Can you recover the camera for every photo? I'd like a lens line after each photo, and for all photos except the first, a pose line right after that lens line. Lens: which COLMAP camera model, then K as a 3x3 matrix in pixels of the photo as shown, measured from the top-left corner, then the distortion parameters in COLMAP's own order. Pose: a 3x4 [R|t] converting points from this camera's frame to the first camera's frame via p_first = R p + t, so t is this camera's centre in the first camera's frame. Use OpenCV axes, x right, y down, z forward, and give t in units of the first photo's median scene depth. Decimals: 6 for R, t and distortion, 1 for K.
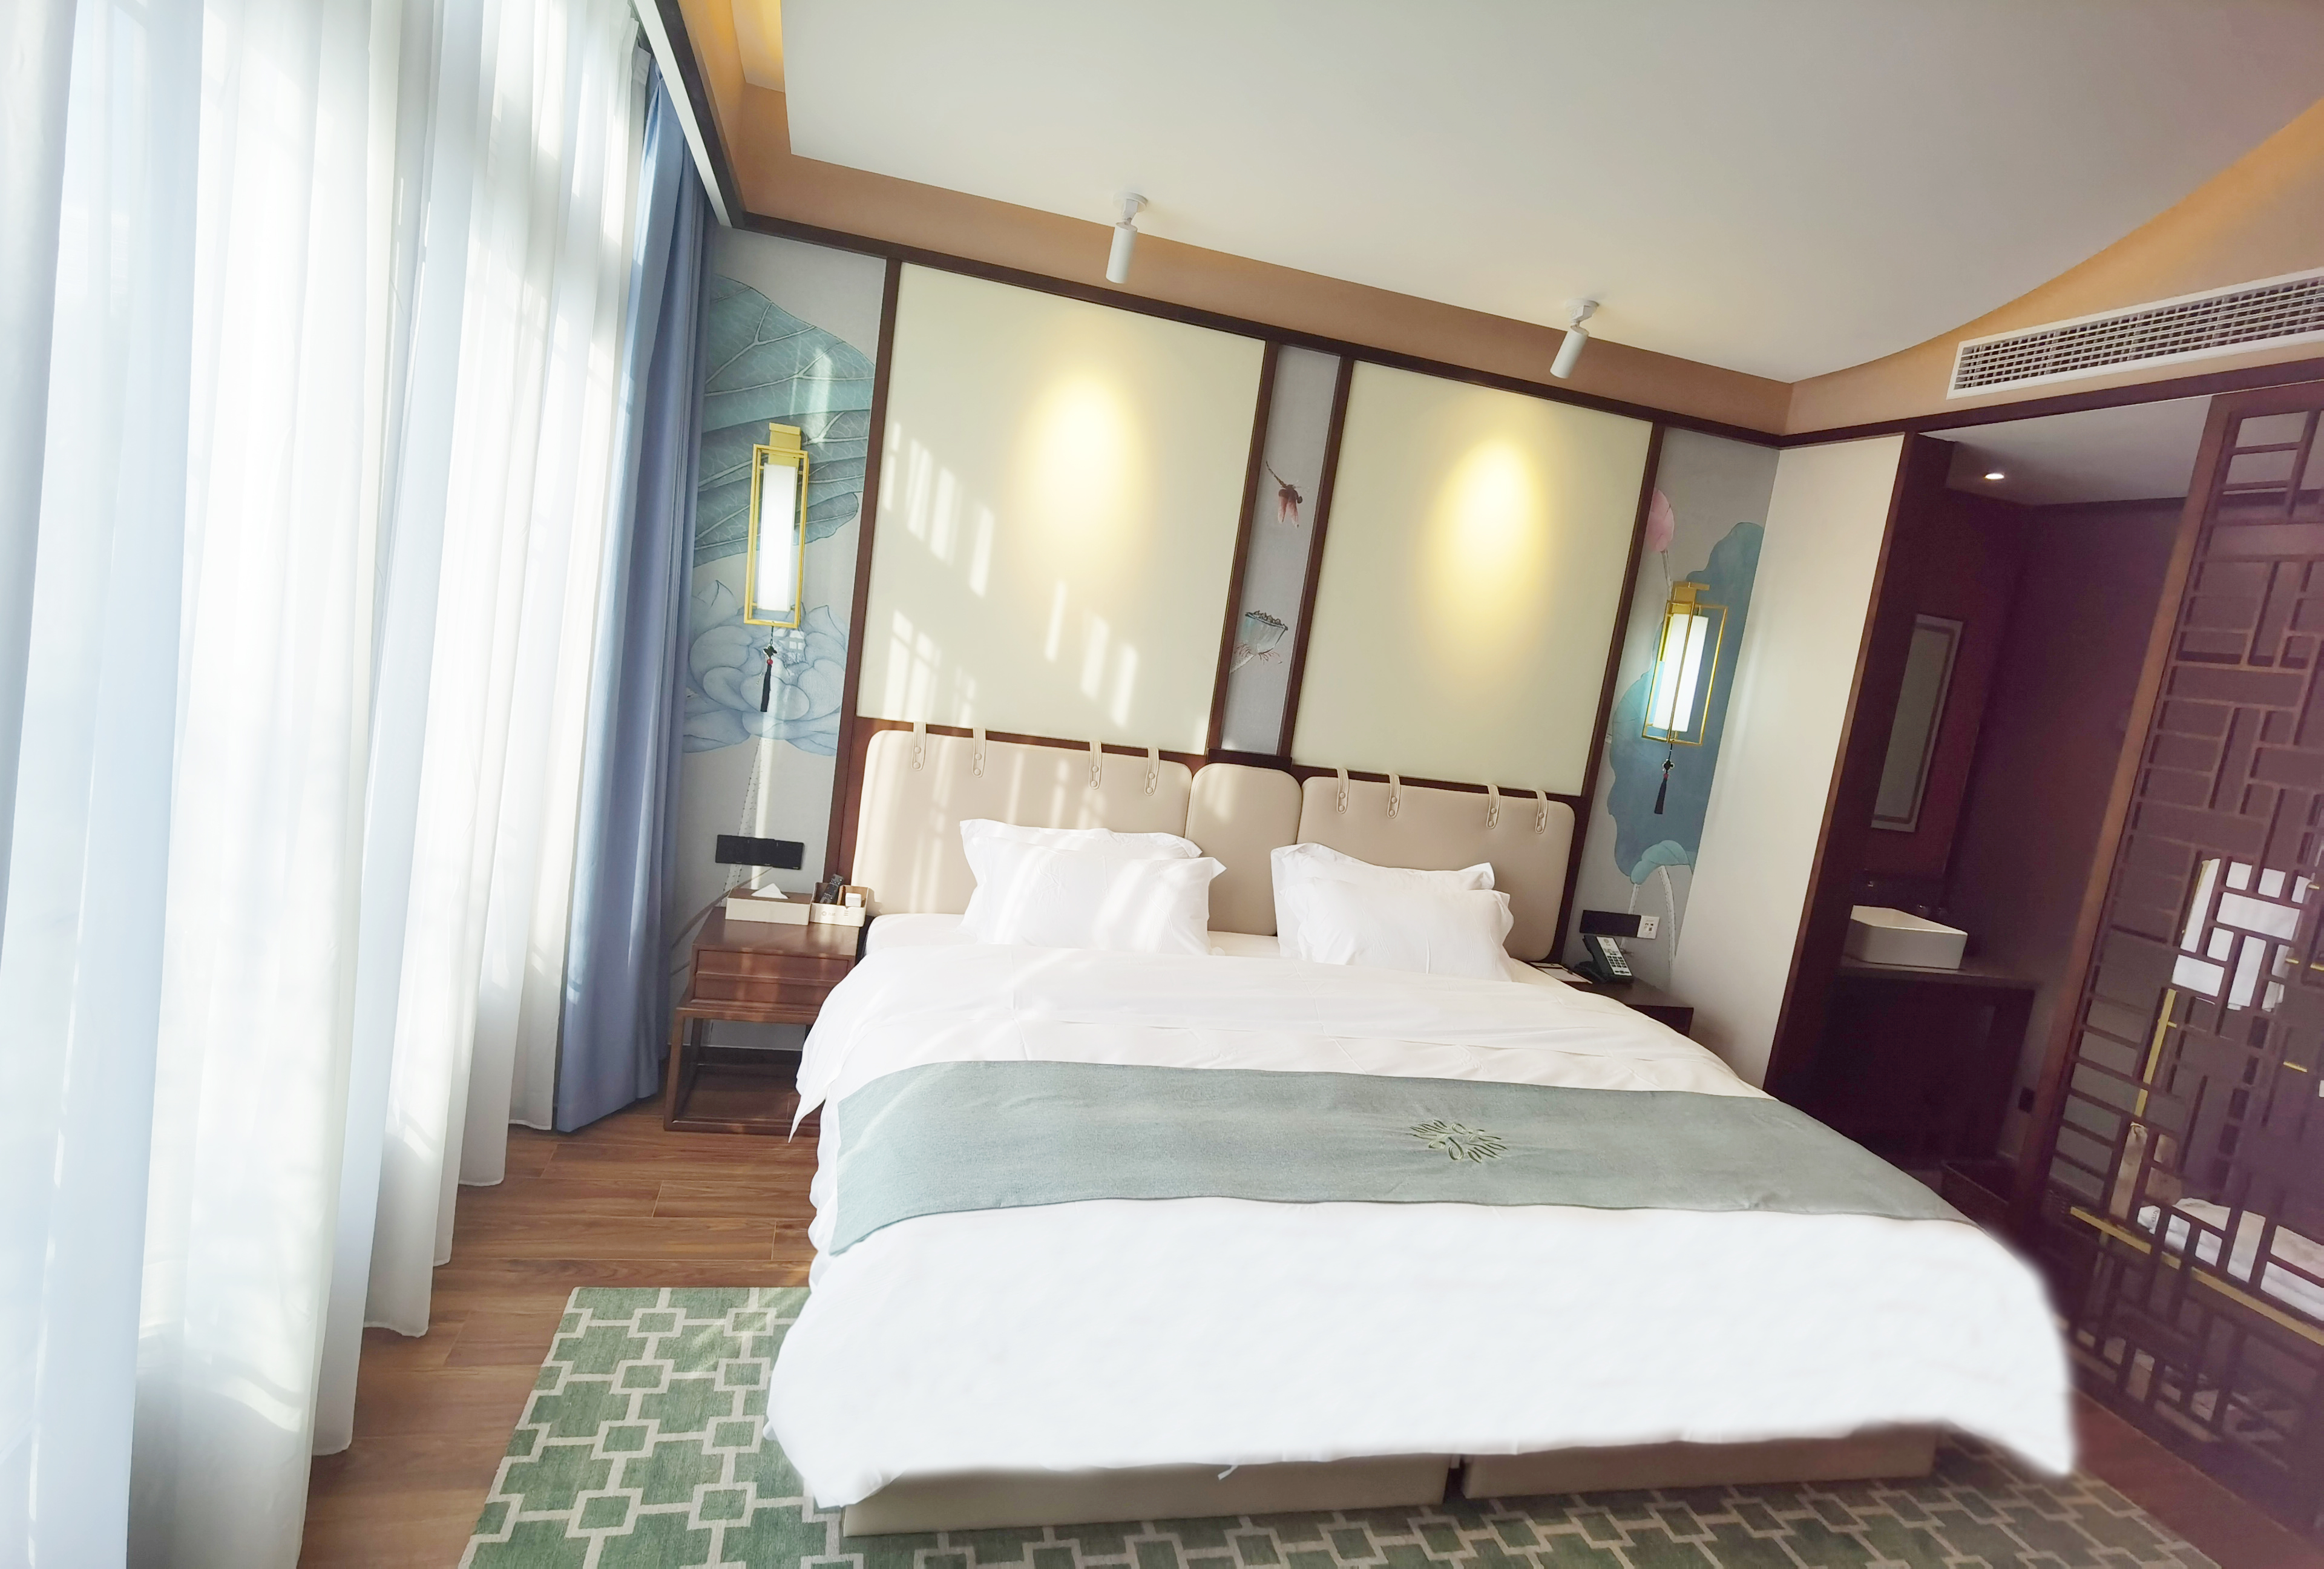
lens RADIAL K [[1233.1, 0, 1147.9], [0, 1233.1, 796.3], [0, 0, 1]] dist [-0.009572, -0.001224]
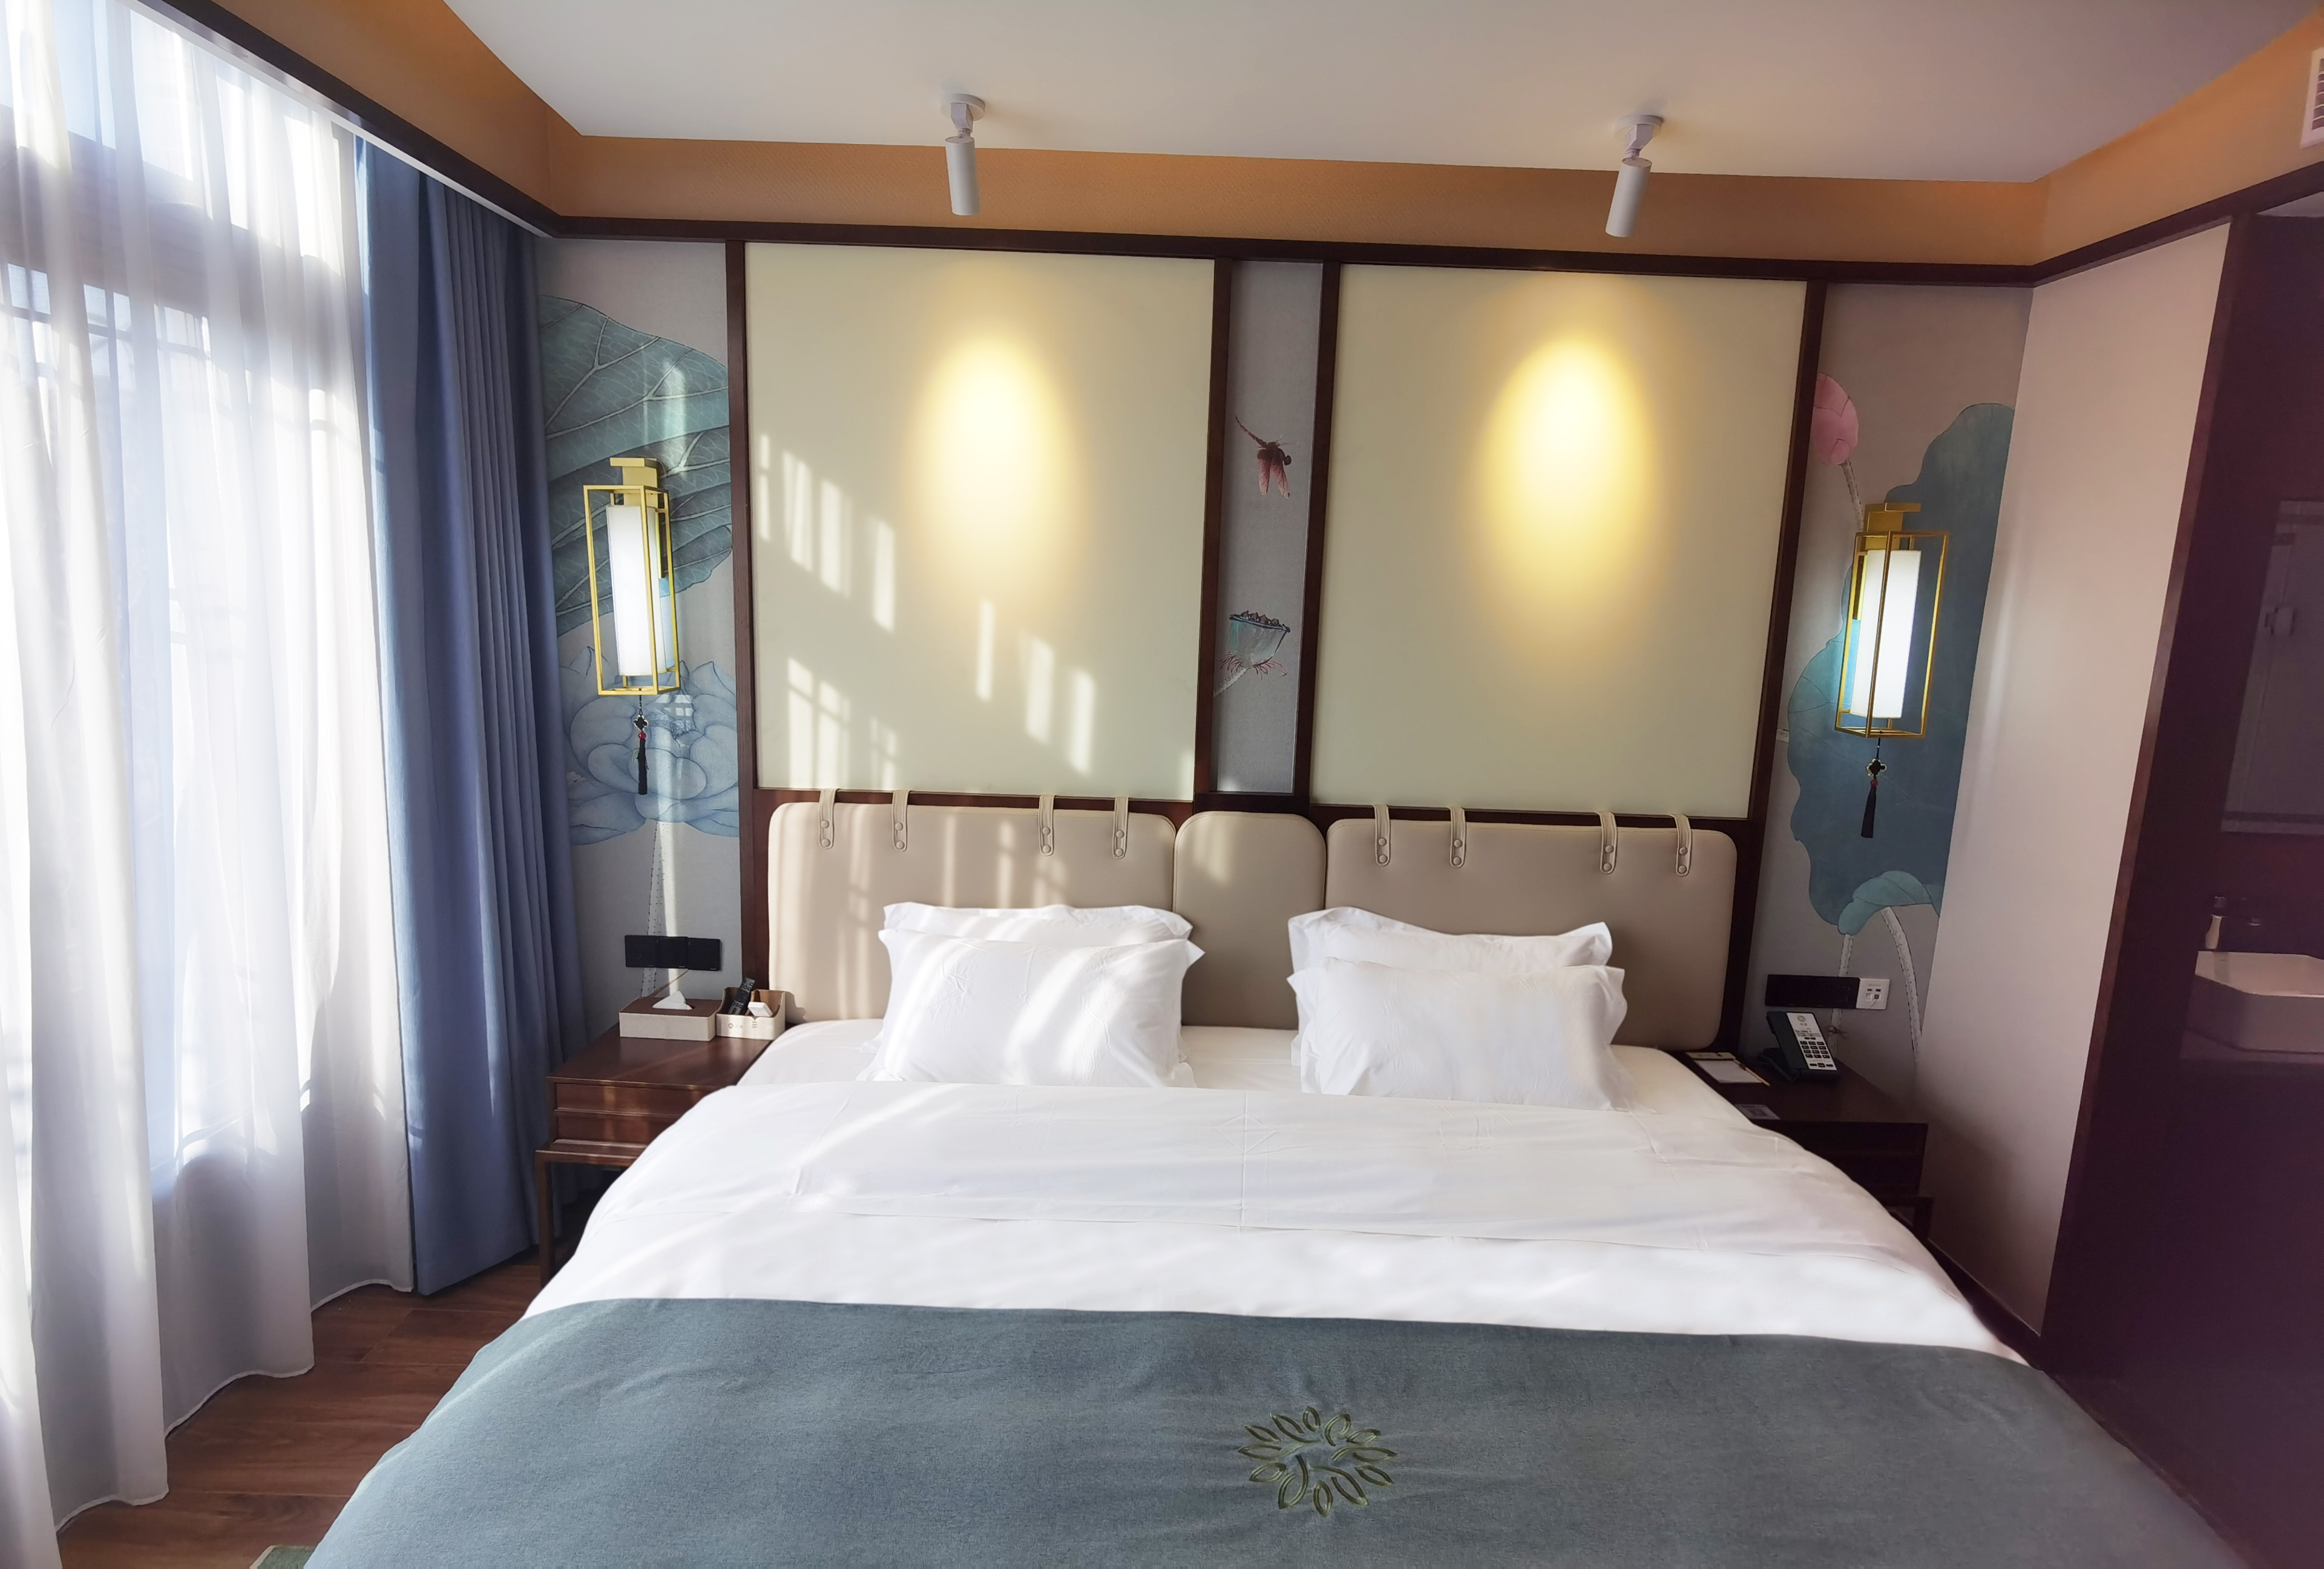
lens RADIAL K [[1233.1, 0, 1167.6], [0, 1233.1, 775.0], [0, 0, 1]] dist [-0.009572, -0.001224]
pose [[0.963279, -0.066539, -0.260127, 0.246068], [0.066253, 0.997754, -0.009877, -0.046043], [0.260200, -0.007720, 0.965524, 0.253480]]
